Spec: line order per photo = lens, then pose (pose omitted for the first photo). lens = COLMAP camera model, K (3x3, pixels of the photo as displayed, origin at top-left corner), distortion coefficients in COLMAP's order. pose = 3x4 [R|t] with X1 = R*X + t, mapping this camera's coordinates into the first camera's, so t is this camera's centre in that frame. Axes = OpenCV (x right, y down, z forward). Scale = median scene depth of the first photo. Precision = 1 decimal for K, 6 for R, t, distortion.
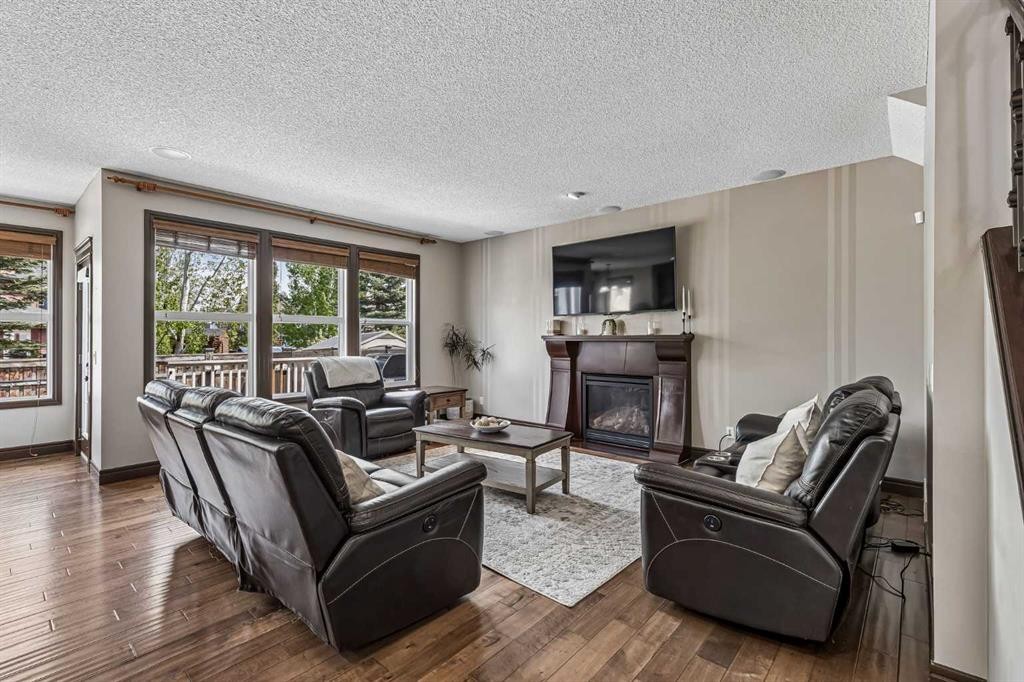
lens RADIAL K [[473.3, 0, 510.2], [0, 473.3, 334.7], [0, 0, 1]] dist [0.010547, -0.002479]
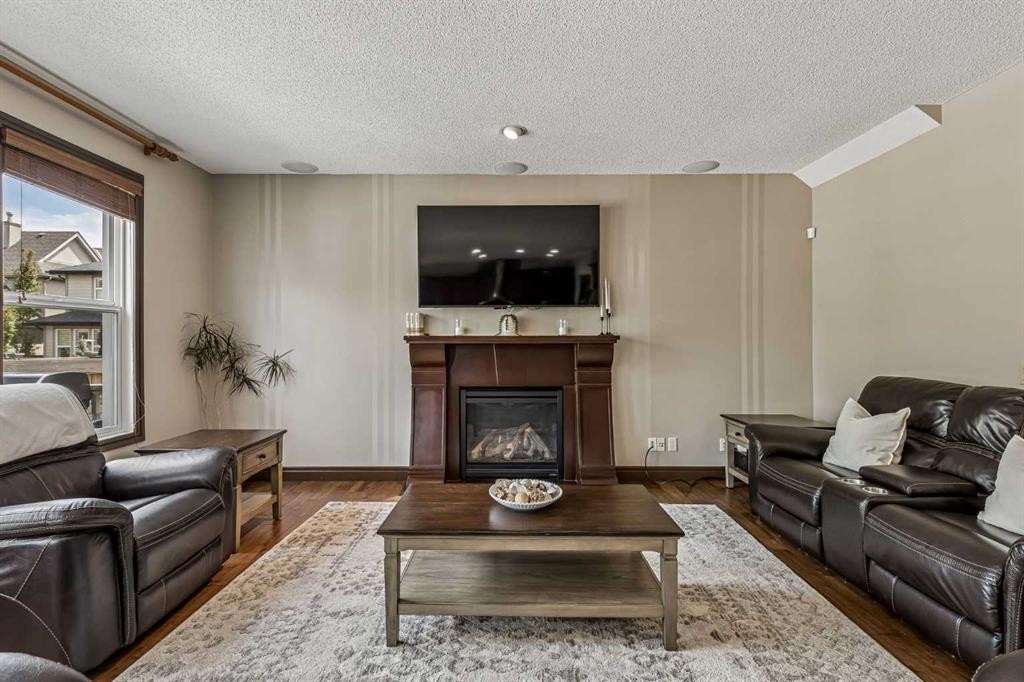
lens RADIAL K [[473.3, 0, 504.4], [0, 473.3, 339.7], [0, 0, 1]] dist [0.010547, -0.002479]
pose [[0.744047, 0.002776, 0.668121, -0.290189], [-0.004718, 0.999988, 0.001099, 0.006397], [-0.668110, -0.003970, 0.744052, 0.430051]]
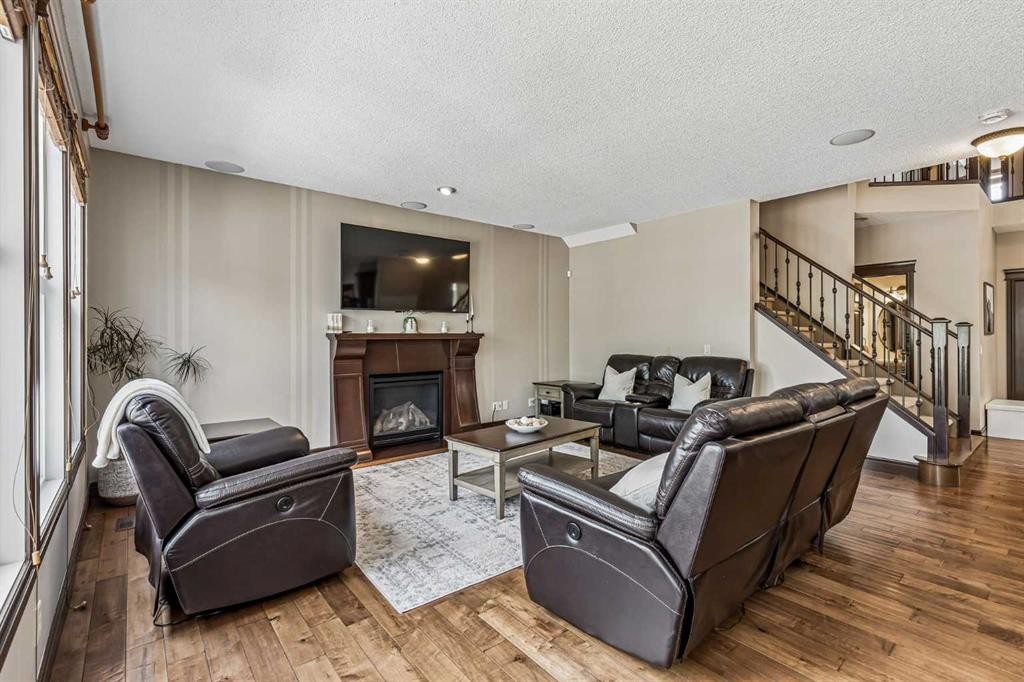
lens RADIAL K [[473.3, 0, 521.3], [0, 473.3, 337.7], [0, 0, 1]] dist [0.010547, -0.002479]
pose [[0.132610, 0.000199, 0.991168, -0.709236], [-0.002341, 0.999997, 0.000113, 0.009130], [-0.991166, -0.002335, 0.132610, 0.623383]]
